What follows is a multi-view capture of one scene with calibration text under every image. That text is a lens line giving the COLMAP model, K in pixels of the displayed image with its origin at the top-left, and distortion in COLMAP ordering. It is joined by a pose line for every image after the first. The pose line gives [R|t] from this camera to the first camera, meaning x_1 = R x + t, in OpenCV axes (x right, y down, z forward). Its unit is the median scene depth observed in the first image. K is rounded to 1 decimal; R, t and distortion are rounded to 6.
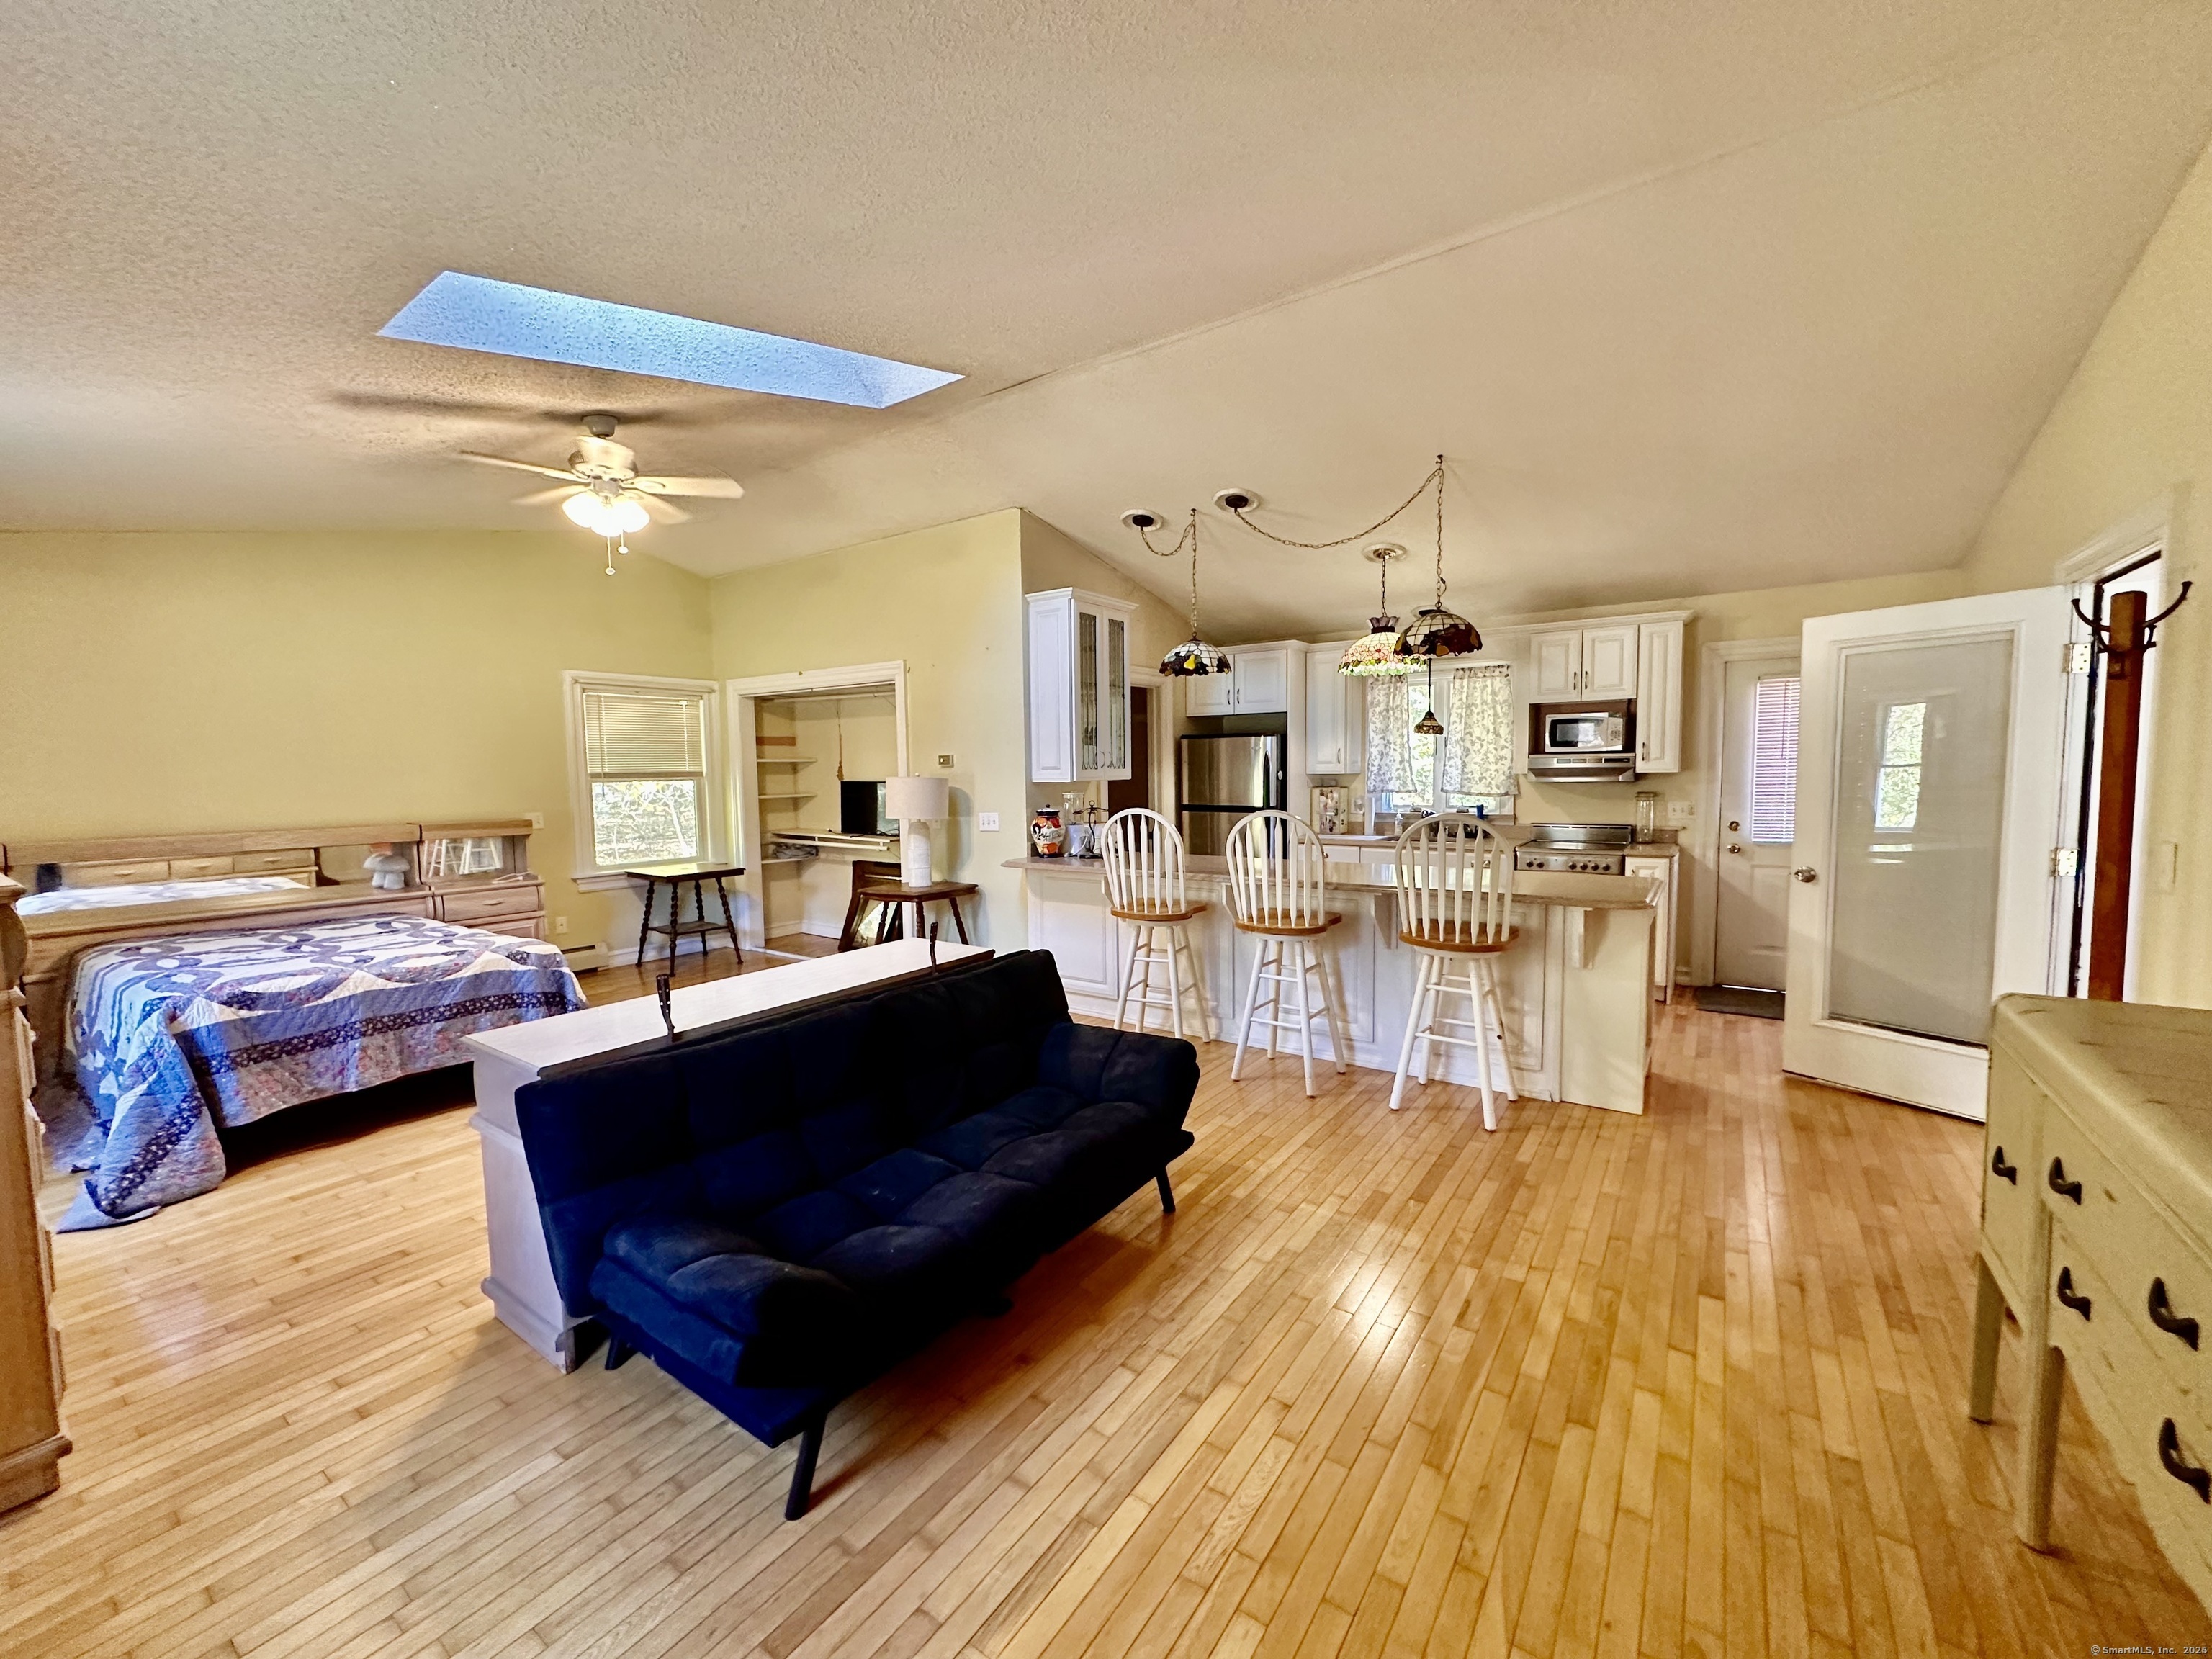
lens RADIAL K [[881.6, 0, 1099.7], [0, 881.6, 829.2], [0, 0, 1]] dist [-0.002418, 0.000321]
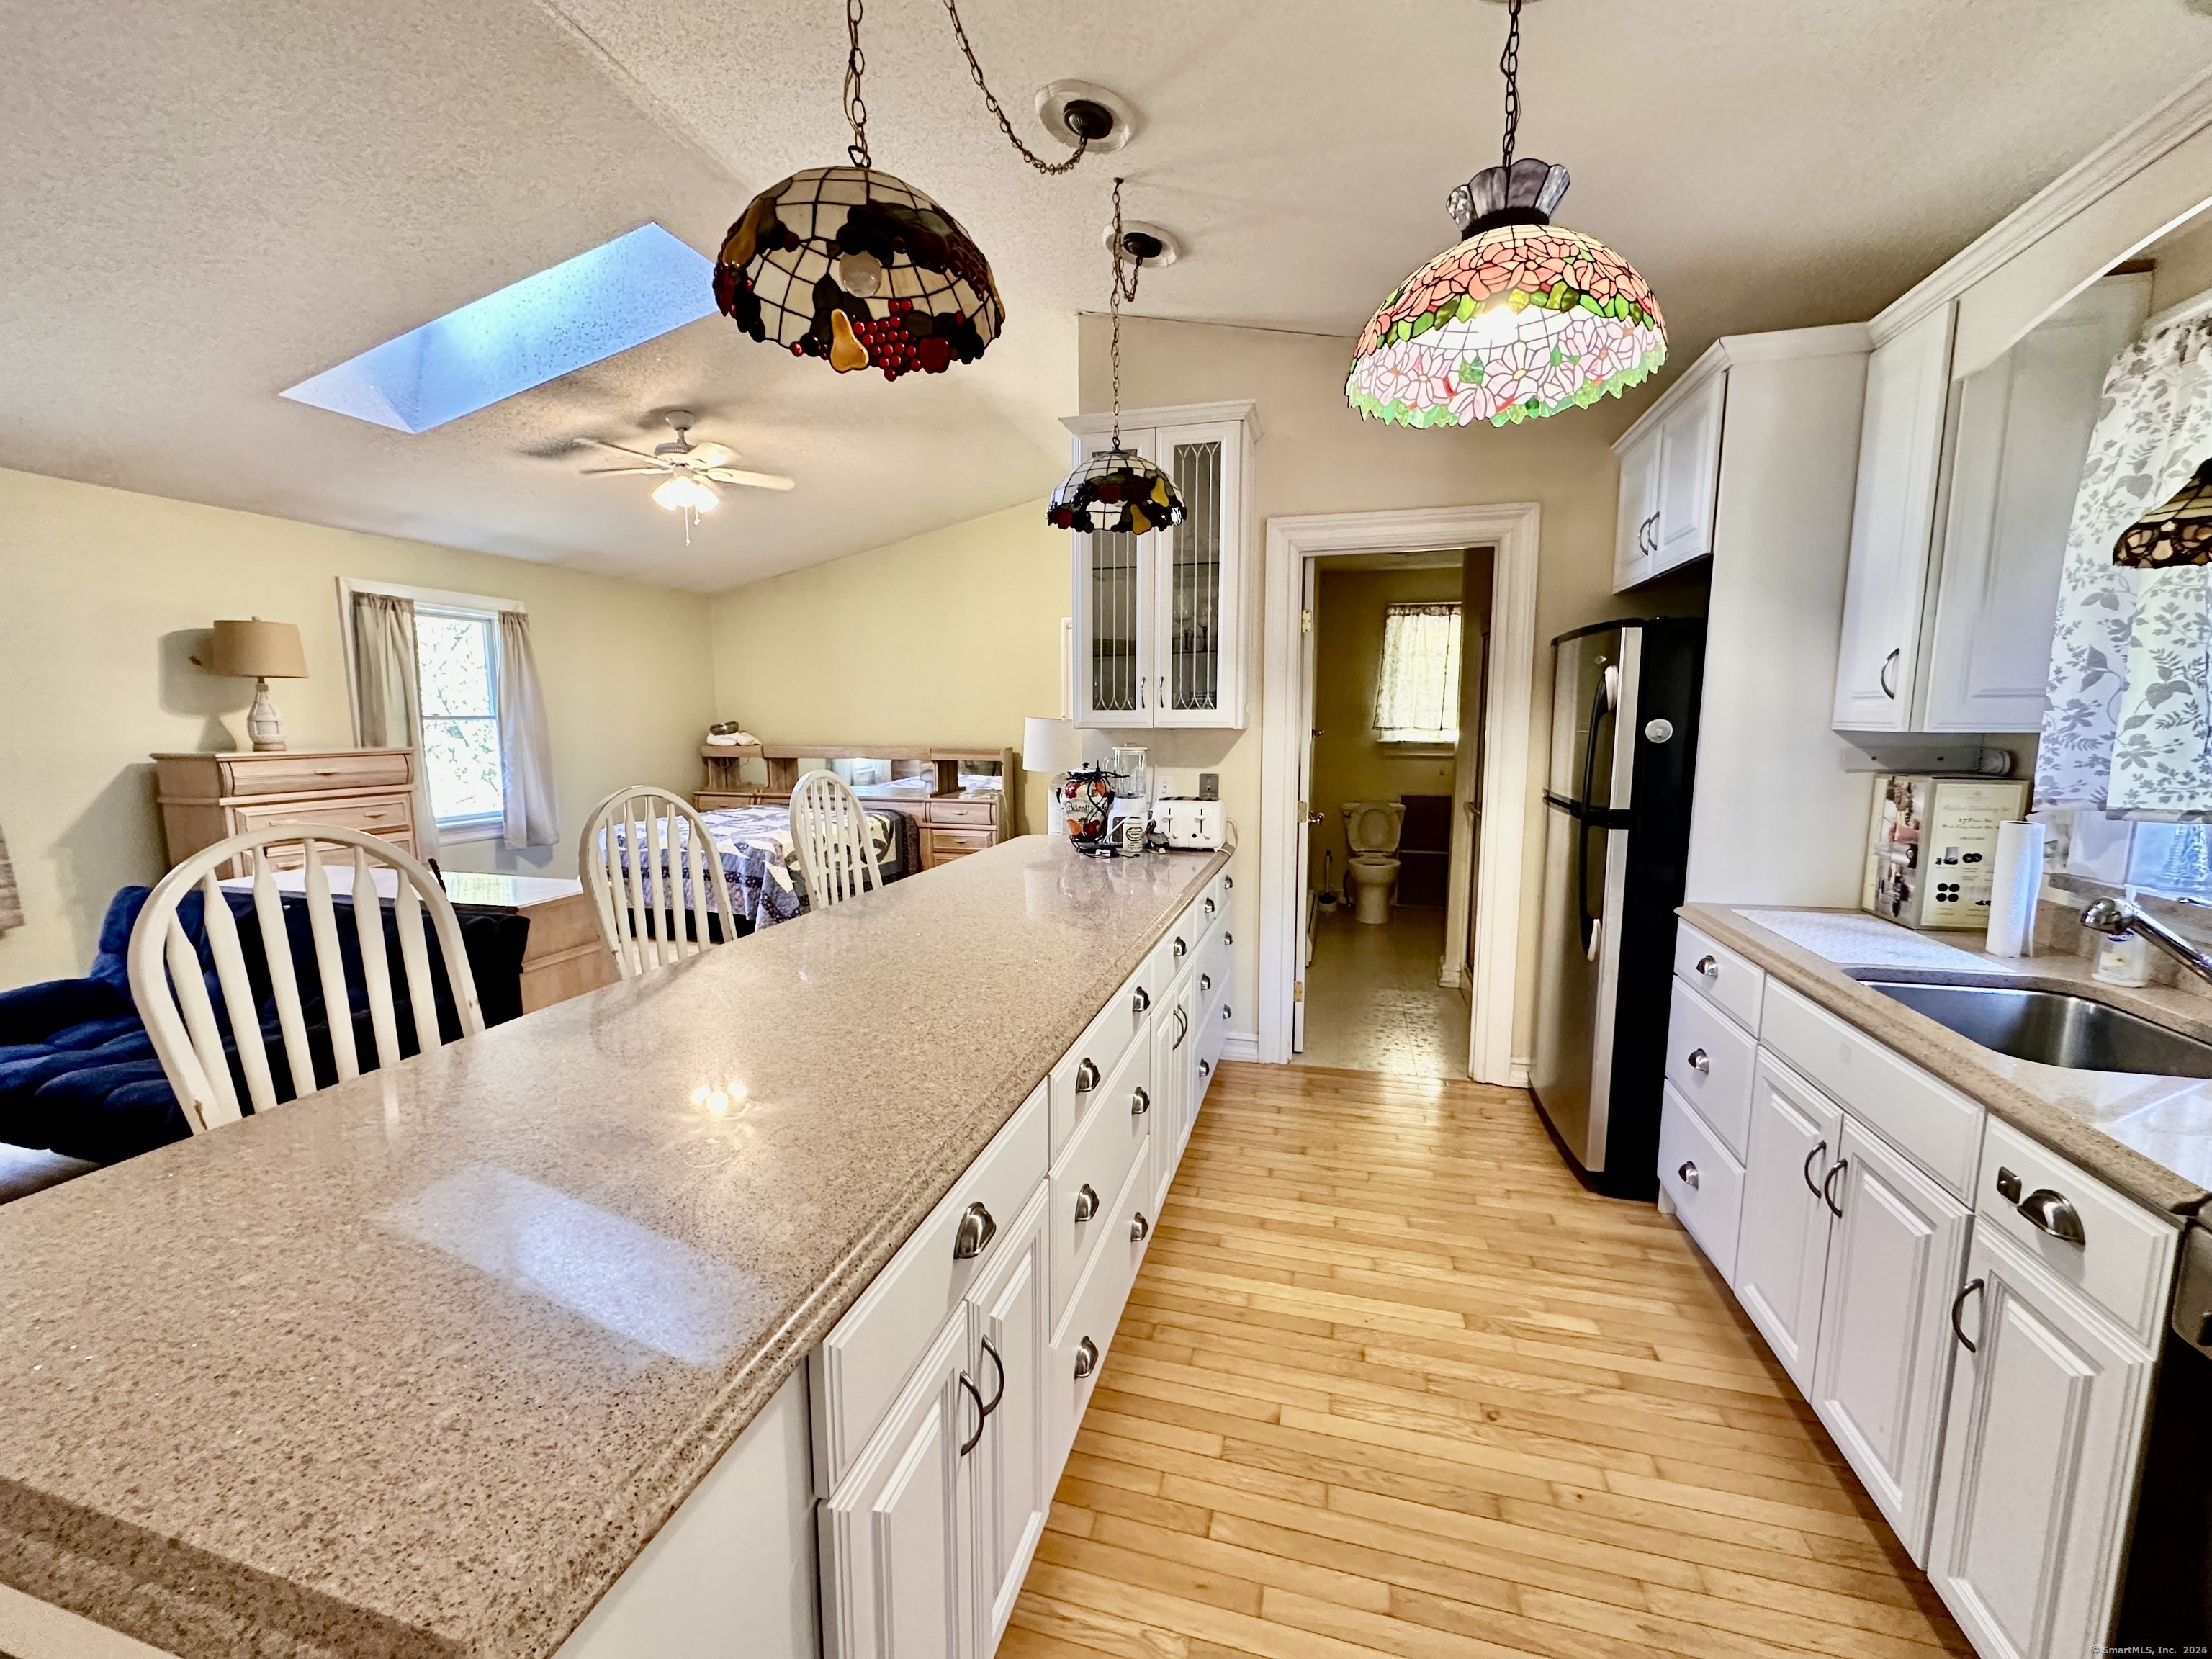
lens RADIAL K [[881.6, 0, 1101.9], [0, 881.6, 830.6], [0, 0, 1]] dist [-0.002418, 0.000321]
pose [[0.339080, 0.134889, -0.931037, 0.495320], [-0.070533, 0.990527, 0.117821, -0.048525], [0.938110, 0.025718, 0.345382, 0.673253]]
